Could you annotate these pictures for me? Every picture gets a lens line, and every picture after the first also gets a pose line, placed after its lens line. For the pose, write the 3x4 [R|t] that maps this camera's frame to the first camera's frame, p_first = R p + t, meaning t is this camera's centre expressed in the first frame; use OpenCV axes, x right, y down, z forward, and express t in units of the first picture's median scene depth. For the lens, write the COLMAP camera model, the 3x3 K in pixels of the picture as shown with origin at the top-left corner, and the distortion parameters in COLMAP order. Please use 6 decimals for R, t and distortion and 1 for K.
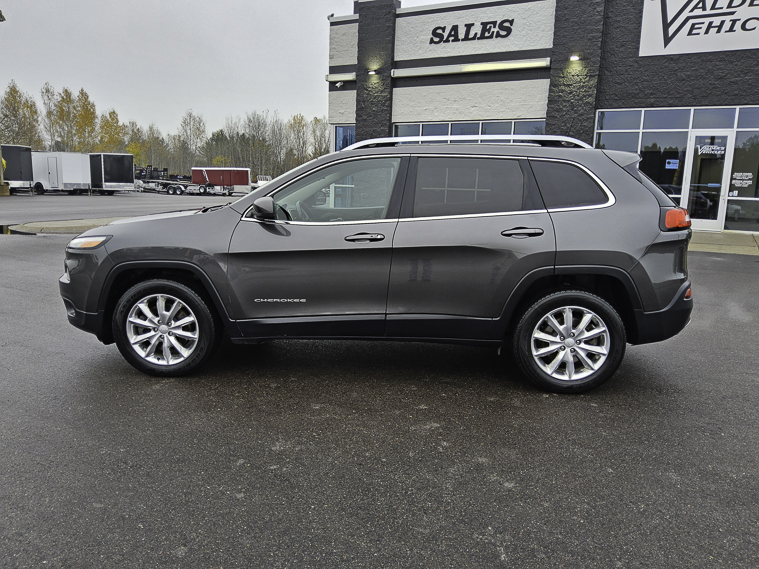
lens RADIAL K [[584.1, 0, 384.4], [0, 584.1, 279.7], [0, 0, 1]] dist [0.055708, -0.084473]
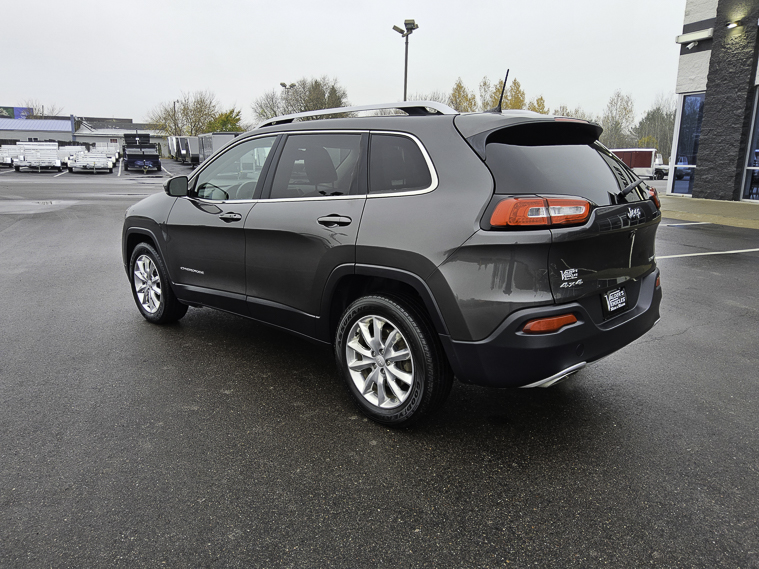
lens RADIAL K [[584.1, 0, 379.7], [0, 584.1, 280.5], [0, 0, 1]] dist [0.055708, -0.084473]
pose [[0.753244, 0.118761, -0.646930, 0.203076], [-0.099793, 0.992813, 0.066063, -0.013624], [0.650126, 0.014797, 0.759682, 0.096696]]
